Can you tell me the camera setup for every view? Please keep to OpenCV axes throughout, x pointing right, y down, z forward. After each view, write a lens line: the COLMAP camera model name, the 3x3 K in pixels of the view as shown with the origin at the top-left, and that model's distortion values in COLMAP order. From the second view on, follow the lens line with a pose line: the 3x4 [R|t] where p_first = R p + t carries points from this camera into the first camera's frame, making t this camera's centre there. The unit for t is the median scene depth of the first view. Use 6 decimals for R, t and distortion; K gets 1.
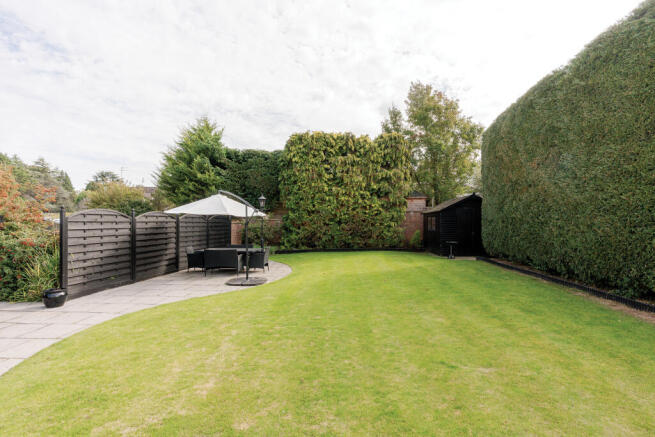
lens RADIAL K [[312.9, 0, 312.6], [0, 312.9, 221.1], [0, 0, 1]] dist [-0.002975, -0.000127]
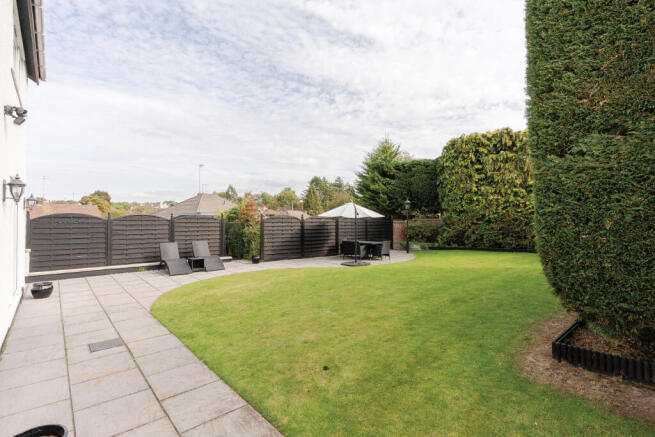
lens RADIAL K [[298.4, 0, 332.3], [0, 298.4, 219.6], [0, 0, 1]] dist [-0.001490, 0.001140]
pose [[0.722791, -0.007873, -0.691022, 0.378490], [0.005701, 0.999969, -0.005430, -0.000482], [0.691043, -0.000015, 0.722813, -0.028977]]
